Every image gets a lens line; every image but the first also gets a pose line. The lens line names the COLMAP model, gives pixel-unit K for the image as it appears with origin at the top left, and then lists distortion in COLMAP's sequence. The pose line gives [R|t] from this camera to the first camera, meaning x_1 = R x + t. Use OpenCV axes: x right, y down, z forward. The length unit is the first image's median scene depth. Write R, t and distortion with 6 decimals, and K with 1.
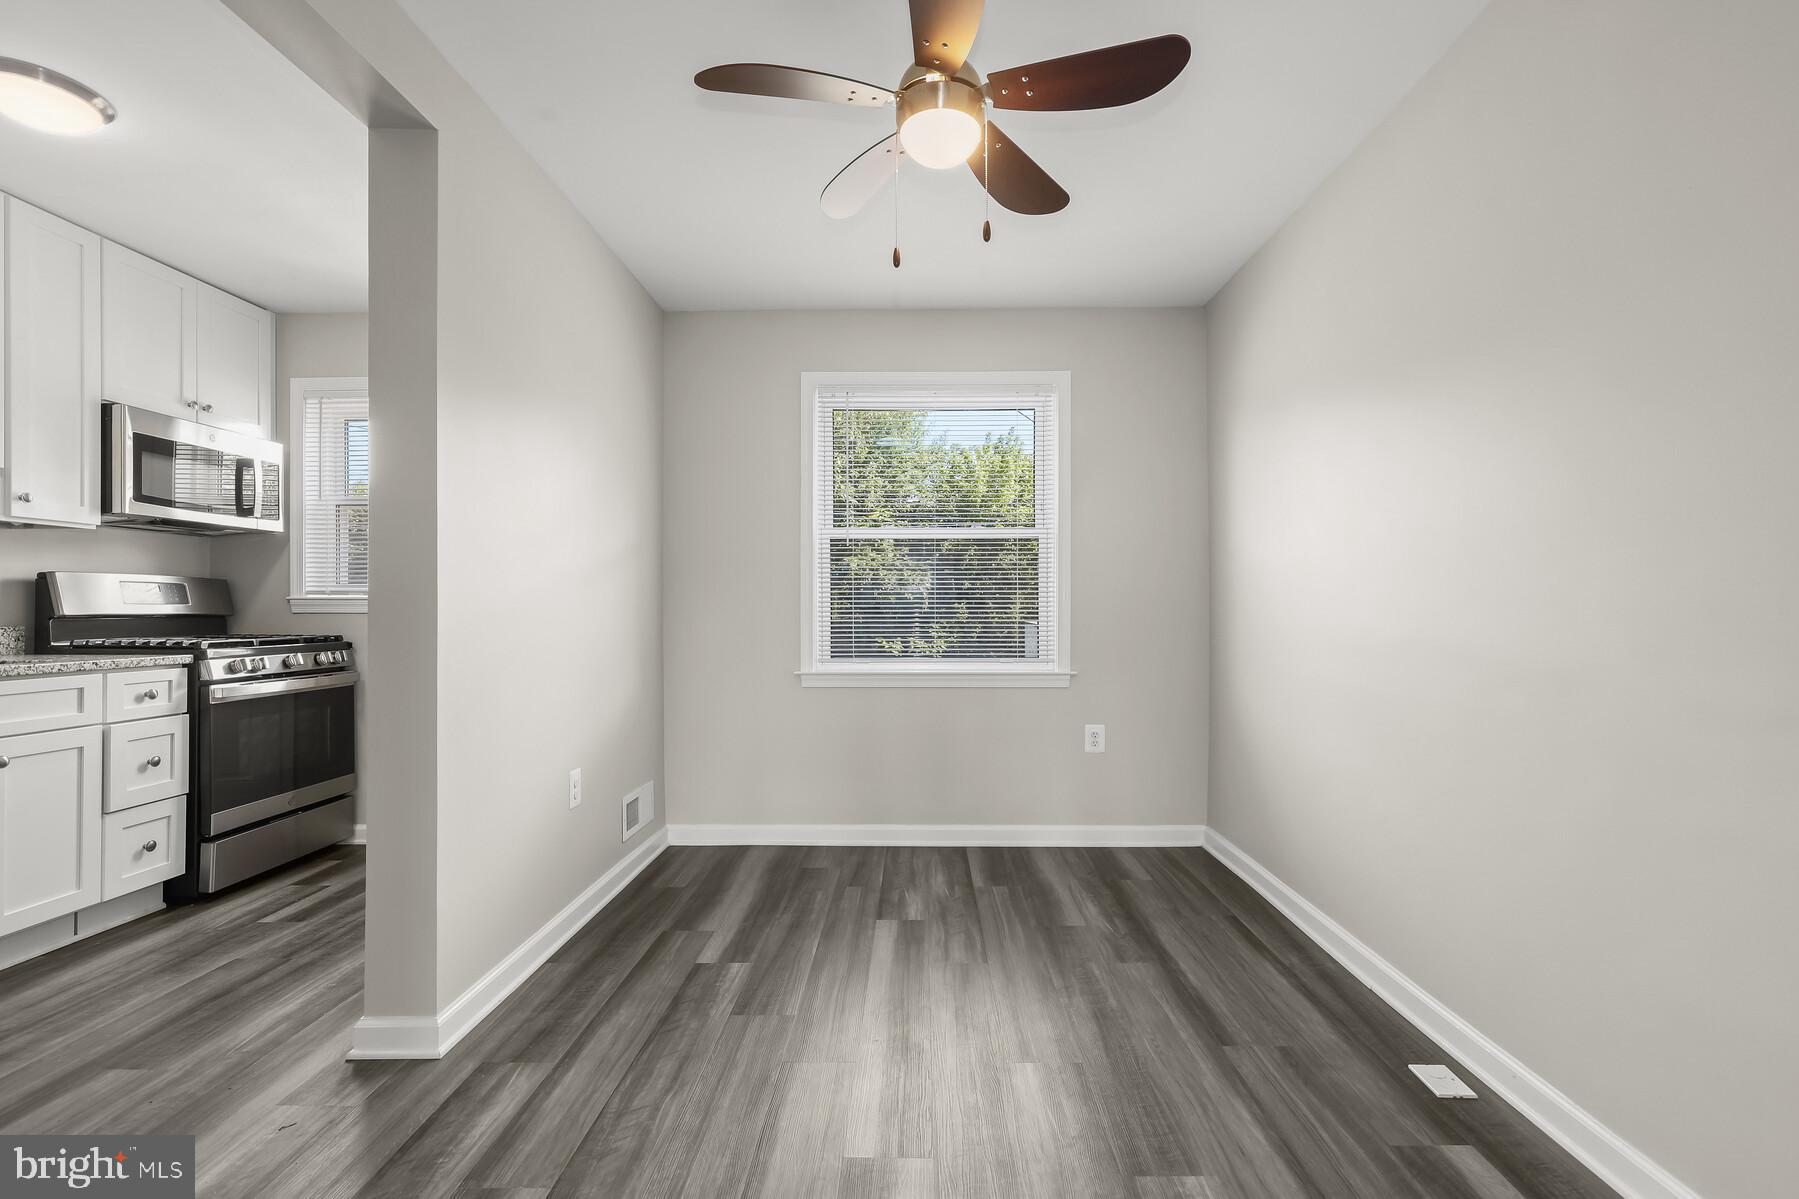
lens RADIAL K [[821.4, 0, 911.8], [0, 821.4, 610.6], [0, 0, 1]] dist [-0.003955, 0.002096]
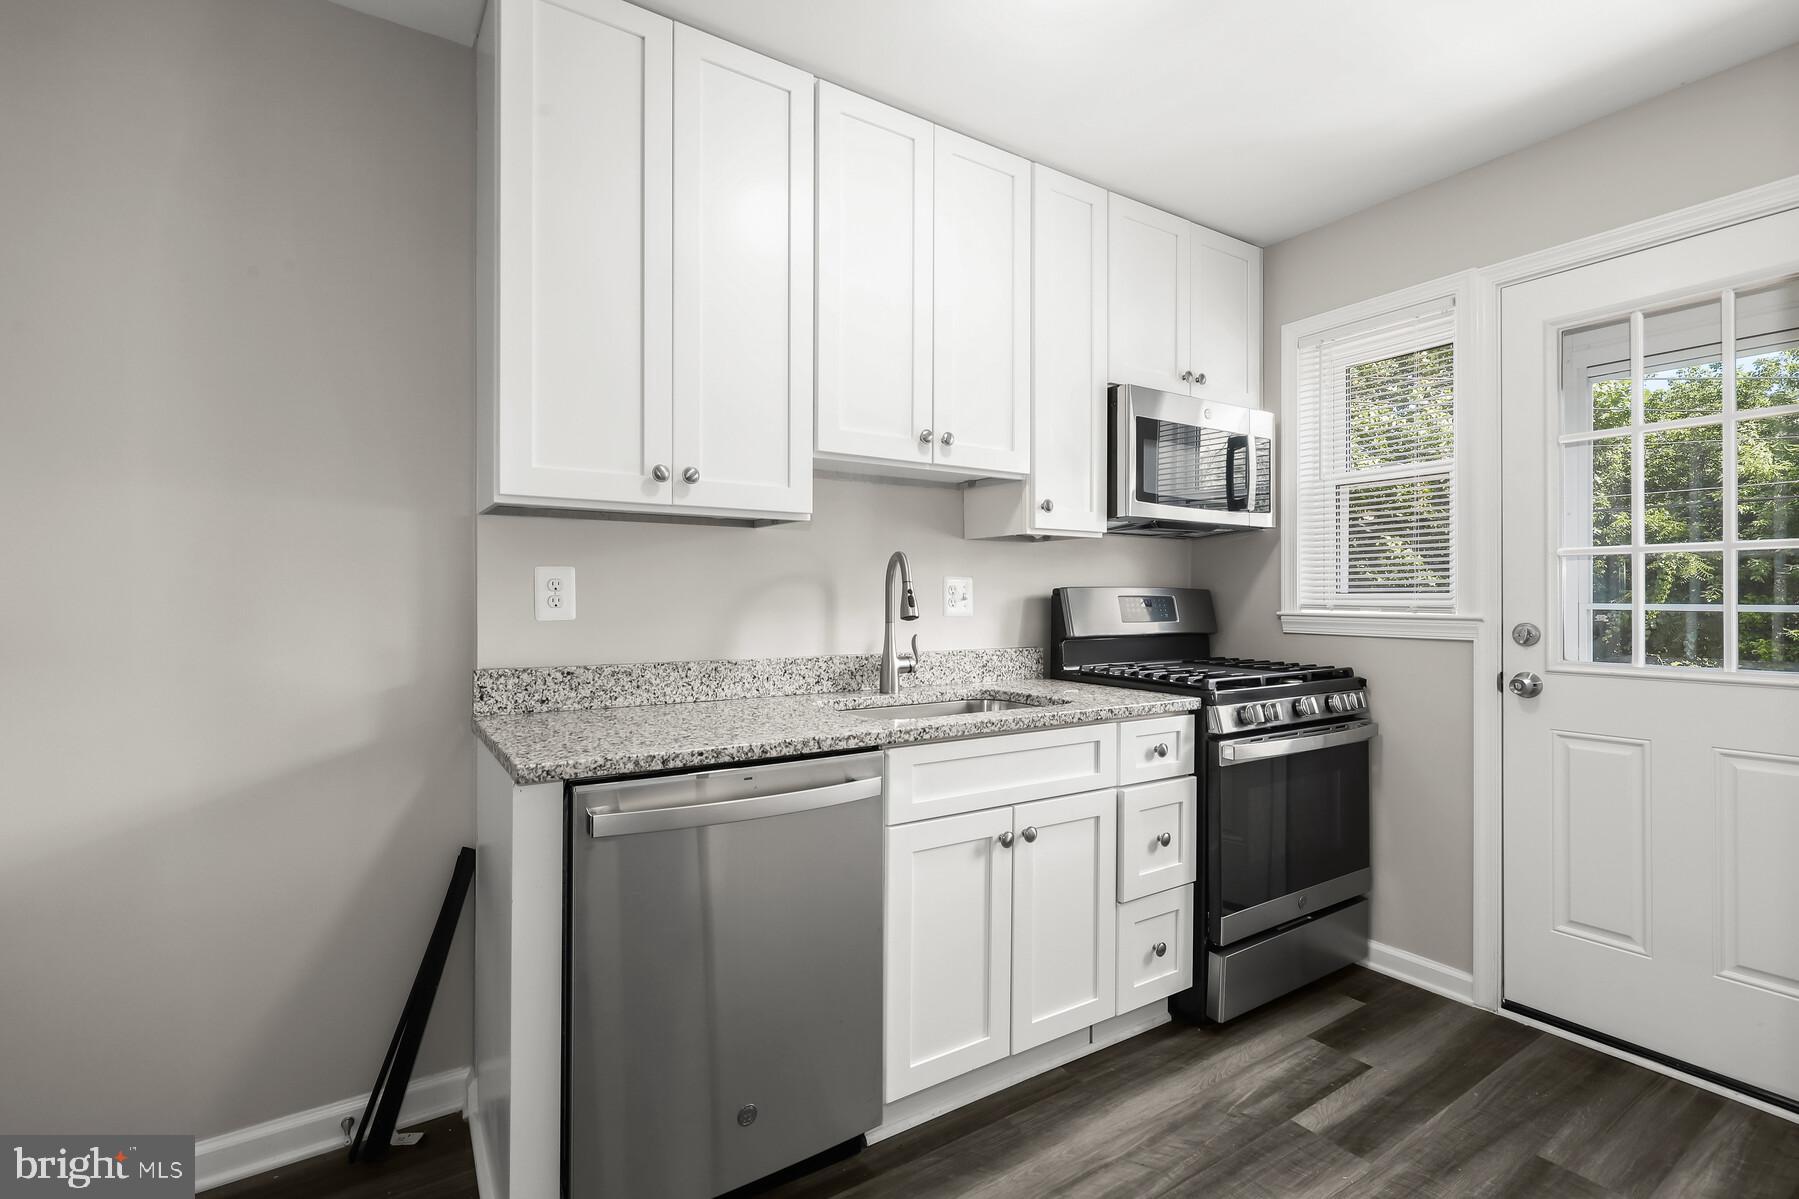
lens RADIAL K [[820.9, 0, 900.7], [0, 820.9, 595.5], [0, 0, 1]] dist [0.001005, 0.000027]
pose [[0.557998, -0.000796, -0.829842, -0.408707], [-0.002168, 0.999995, -0.002416, -0.037320], [0.829840, 0.003147, 0.557993, 0.354805]]
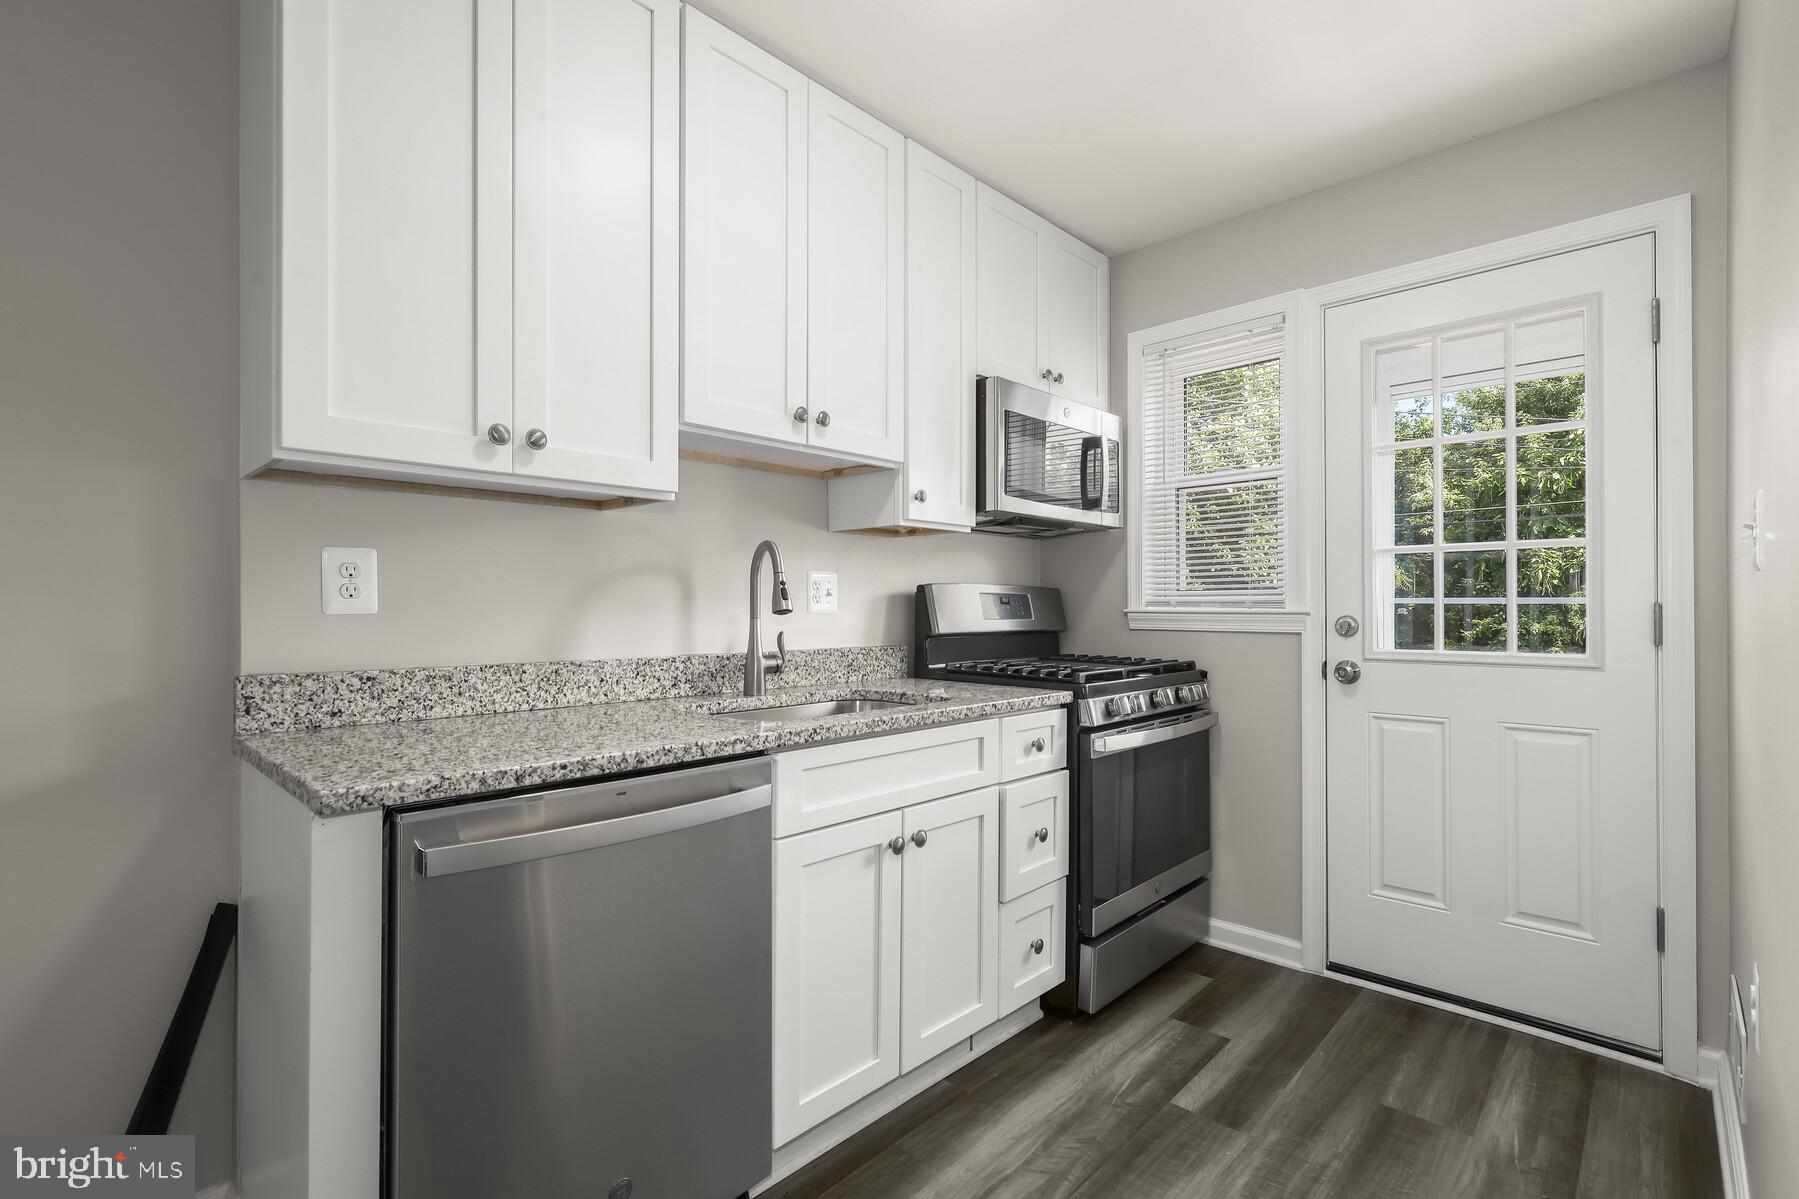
lens RADIAL K [[819.3, 0, 904.5], [0, 819.3, 604.7], [0, 0, 1]] dist [0.002140, -0.000113]
pose [[0.734612, -0.002284, -0.678483, -0.482607], [-0.000507, 0.999992, -0.003915, -0.022397], [0.678487, 0.003220, 0.734605, 0.345079]]
